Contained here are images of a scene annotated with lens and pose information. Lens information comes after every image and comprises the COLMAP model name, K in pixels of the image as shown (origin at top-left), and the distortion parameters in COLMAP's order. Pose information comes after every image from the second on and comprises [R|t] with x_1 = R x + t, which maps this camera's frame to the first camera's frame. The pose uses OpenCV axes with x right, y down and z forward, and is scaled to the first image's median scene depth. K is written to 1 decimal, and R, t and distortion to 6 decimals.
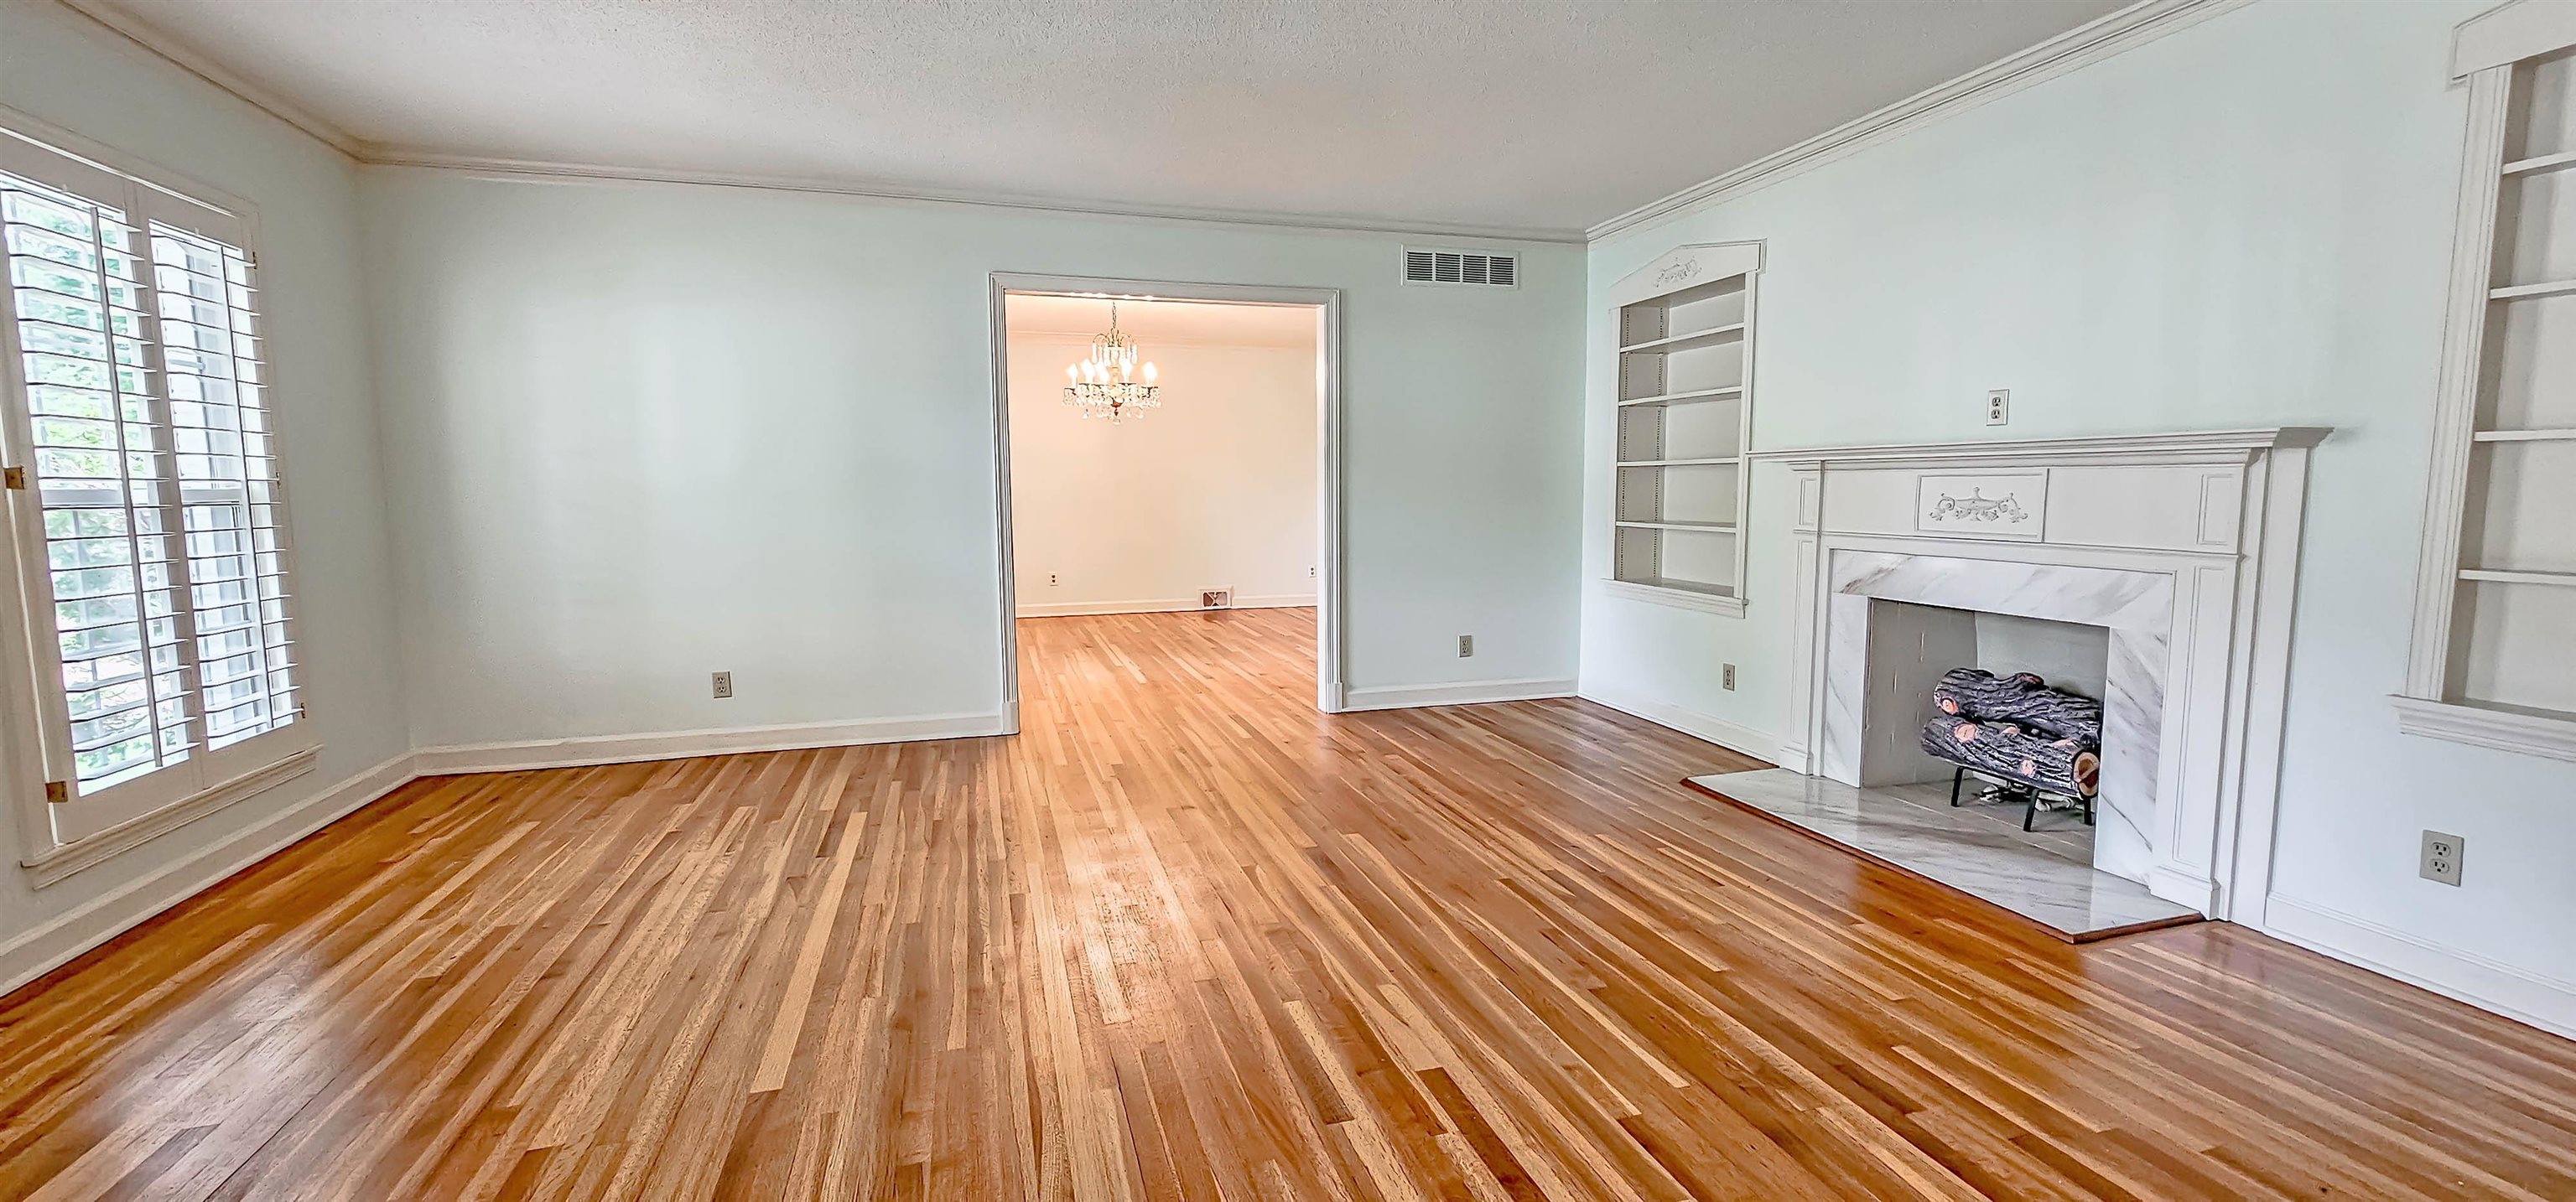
lens RADIAL K [[1054.9, 0, 1296.6], [0, 1054.9, 599.4], [0, 0, 1]] dist [0.010853, -0.000252]
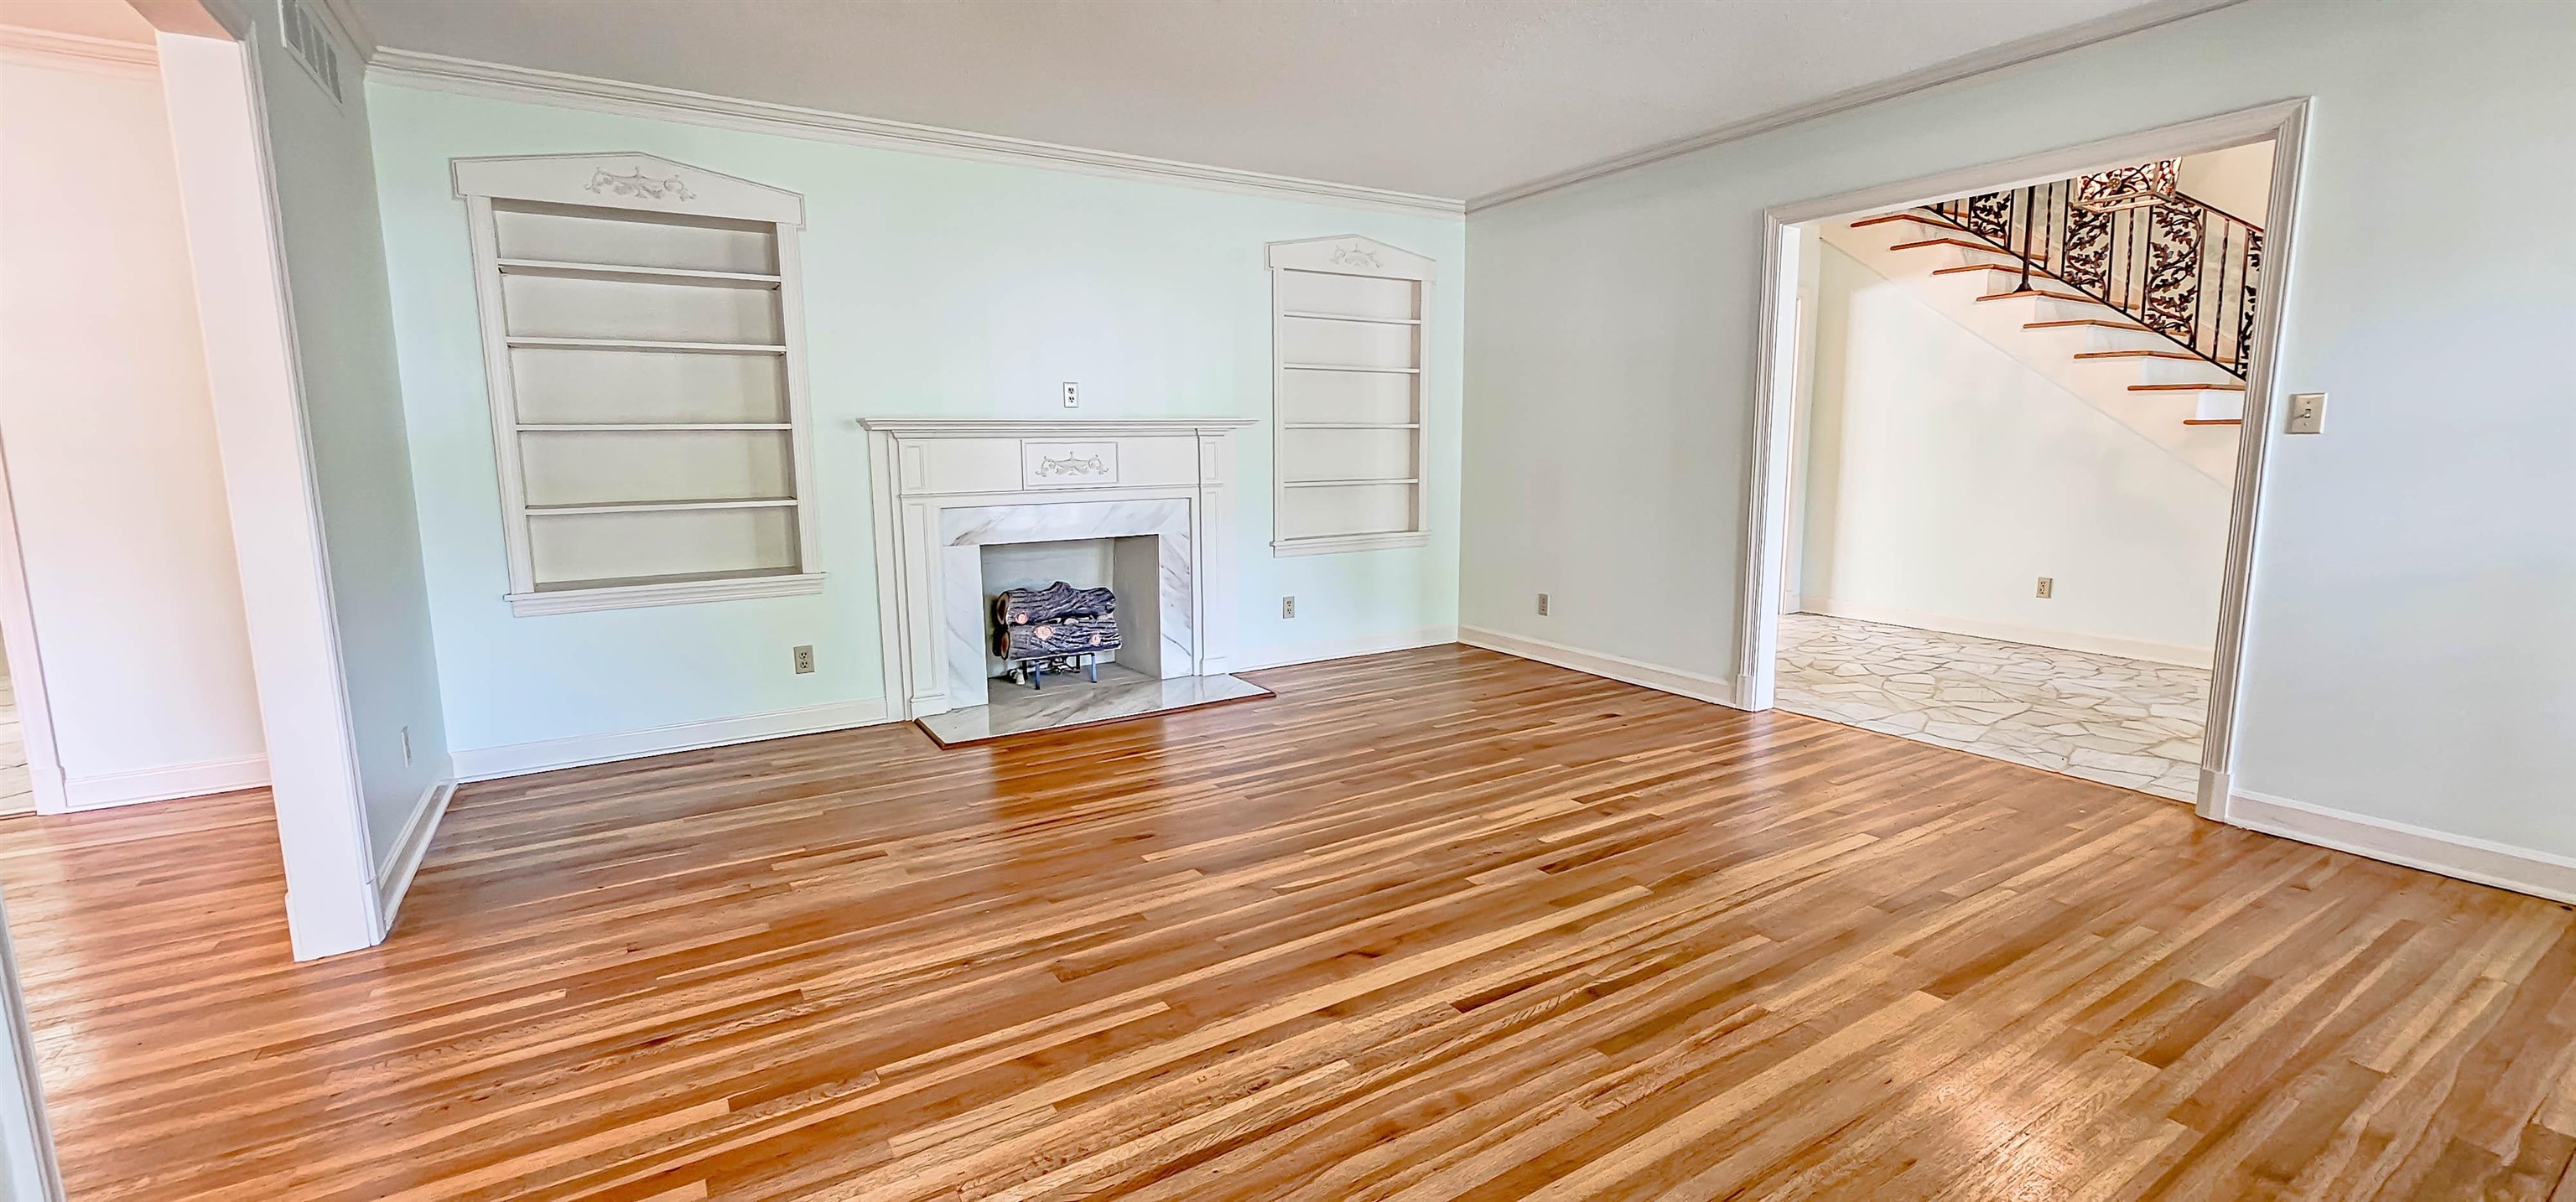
lens RADIAL K [[1054.9, 0, 1277.7], [0, 1054.9, 585.4], [0, 0, 1]] dist [0.010853, -0.000252]
pose [[-0.261559, -0.122843, 0.957338, -0.826447], [0.114530, 0.980910, 0.157159, -0.125817], [-0.958368, 0.150750, -0.242496, 1.157543]]
